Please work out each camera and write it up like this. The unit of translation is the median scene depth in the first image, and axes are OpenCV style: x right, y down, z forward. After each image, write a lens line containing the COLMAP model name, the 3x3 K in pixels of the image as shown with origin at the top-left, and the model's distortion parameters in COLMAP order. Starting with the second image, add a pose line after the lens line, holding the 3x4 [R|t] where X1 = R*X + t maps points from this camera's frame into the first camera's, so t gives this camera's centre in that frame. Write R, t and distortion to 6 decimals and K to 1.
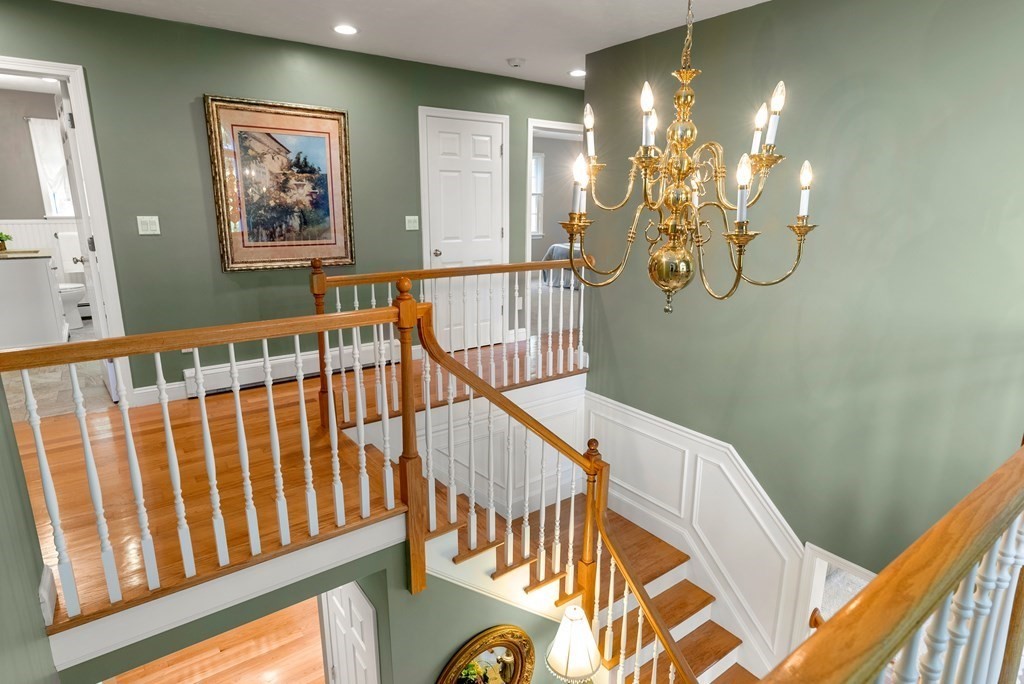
lens RADIAL K [[570.5, 0, 529.8], [0, 570.5, 346.7], [0, 0, 1]] dist [-0.003665, 0.000524]
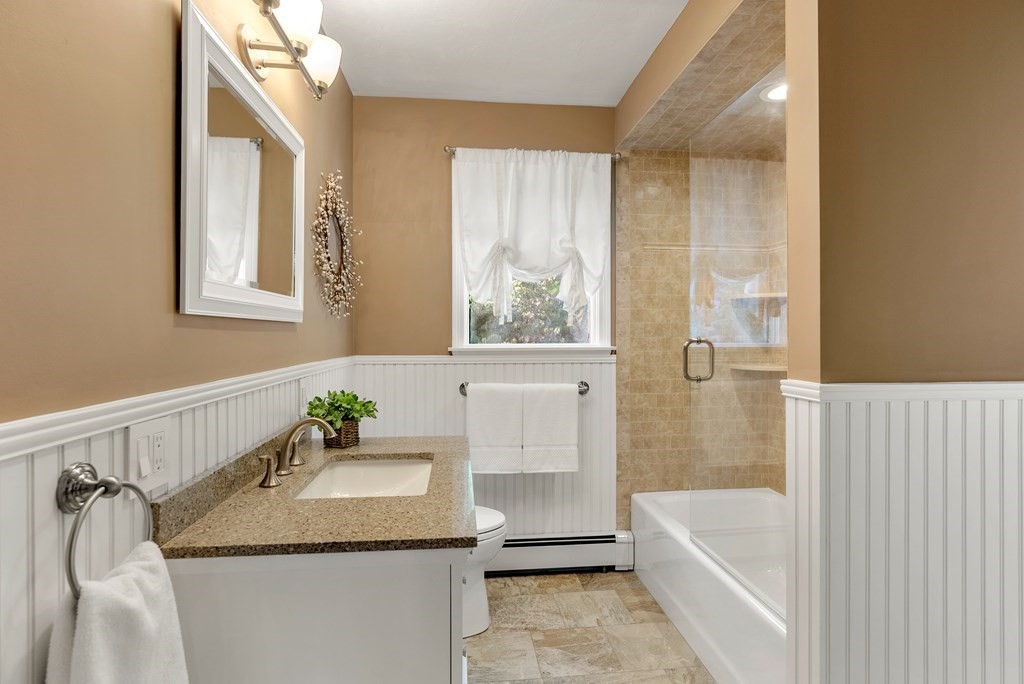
lens RADIAL K [[520.5, 0, 512.1], [0, 520.5, 337.3], [0, 0, 1]] dist [-0.007905, -0.000065]
pose [[0.853362, -0.001059, -0.521318, -0.288039], [-0.119332, 0.973050, -0.197316, -0.078443], [0.507477, 0.230592, 0.830238, 0.328794]]
